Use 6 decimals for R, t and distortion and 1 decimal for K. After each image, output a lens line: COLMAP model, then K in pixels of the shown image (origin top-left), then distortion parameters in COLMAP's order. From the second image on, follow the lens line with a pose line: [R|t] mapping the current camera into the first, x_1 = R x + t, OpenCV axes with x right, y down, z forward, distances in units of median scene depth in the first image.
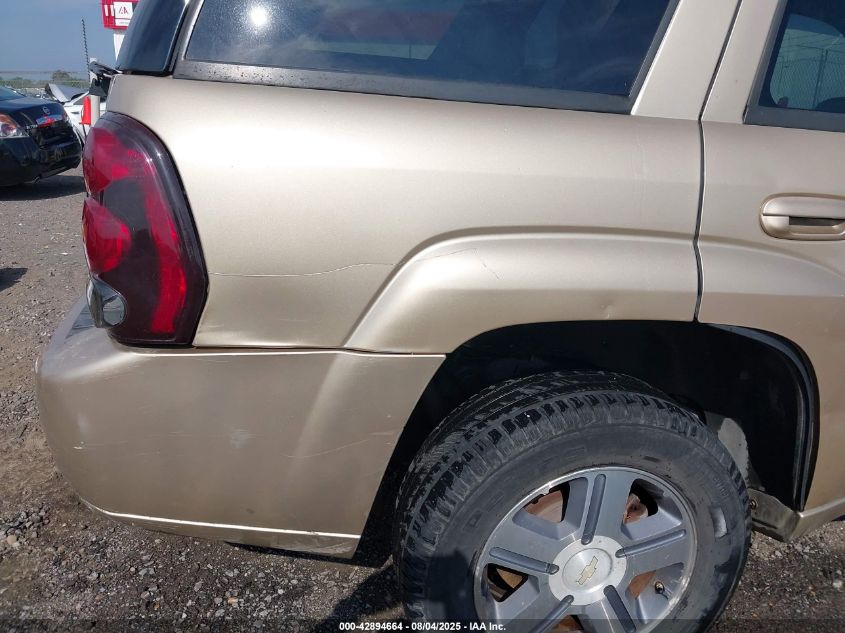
lens RADIAL K [[617.1, 0, 422.5], [0, 617.1, 316.5], [0, 0, 1]] dist [0.006111, -0.005799]
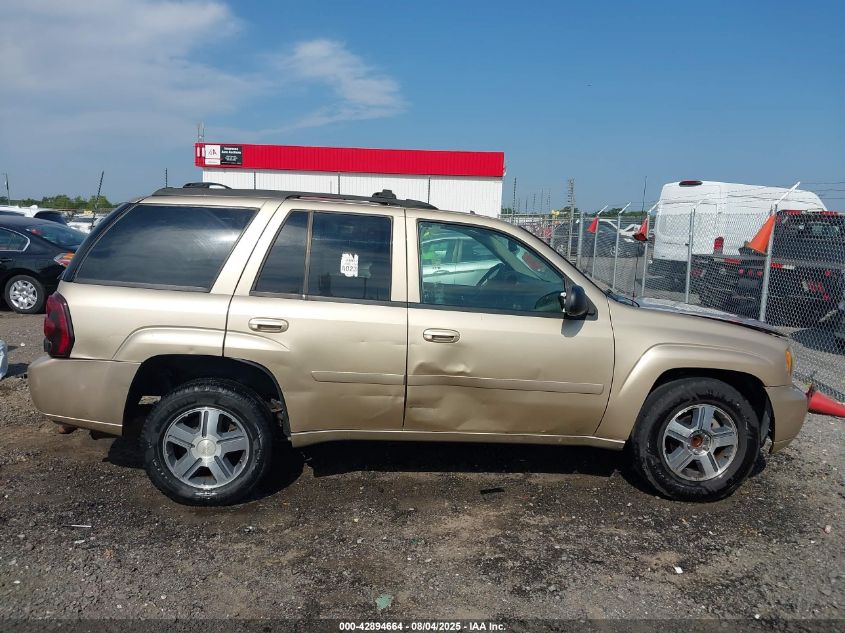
lens RADIAL K [[617.1, 0, 422.5], [0, 617.1, 316.5], [0, 0, 1]] dist [0.006111, -0.005799]
pose [[0.994261, 0.013848, -0.106078, 1.787566], [-0.032893, 0.983124, -0.179961, 0.343432], [0.101796, 0.182418, 0.977937, -2.042886]]
